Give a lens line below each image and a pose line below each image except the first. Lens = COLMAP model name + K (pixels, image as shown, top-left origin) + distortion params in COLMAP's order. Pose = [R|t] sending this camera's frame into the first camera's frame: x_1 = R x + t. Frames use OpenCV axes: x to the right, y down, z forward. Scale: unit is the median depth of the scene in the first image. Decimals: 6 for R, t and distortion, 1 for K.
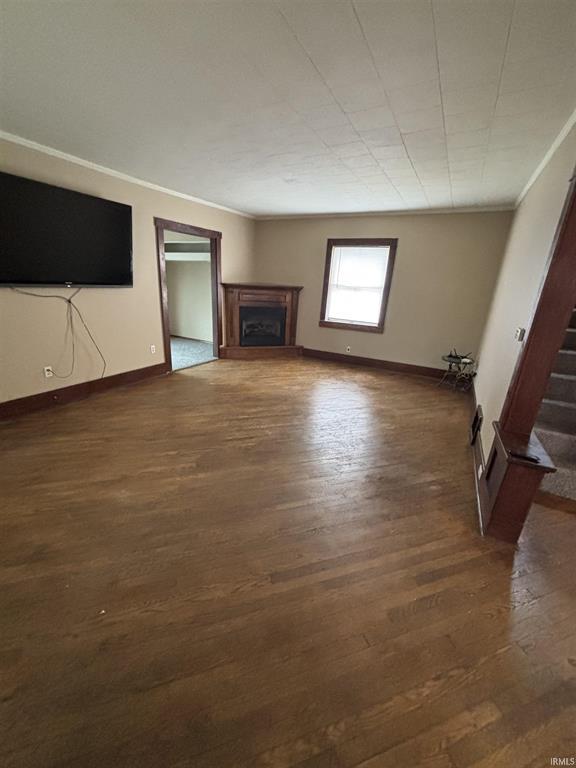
lens RADIAL K [[307.8, 0, 284.9], [0, 307.8, 381.7], [0, 0, 1]] dist [-0.003152, -0.000558]
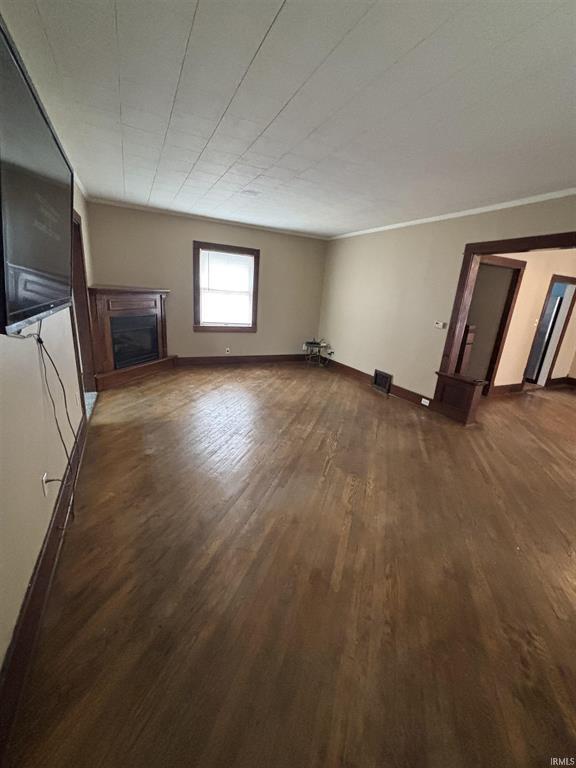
lens RADIAL K [[307.8, 0, 288.9], [0, 307.8, 382.0], [0, 0, 1]] dist [-0.003152, -0.000558]
pose [[0.581059, -0.238321, 0.778186, -0.548334], [0.214325, 0.967223, 0.136181, -0.108714], [-0.785134, 0.087656, 0.613092, 0.226532]]
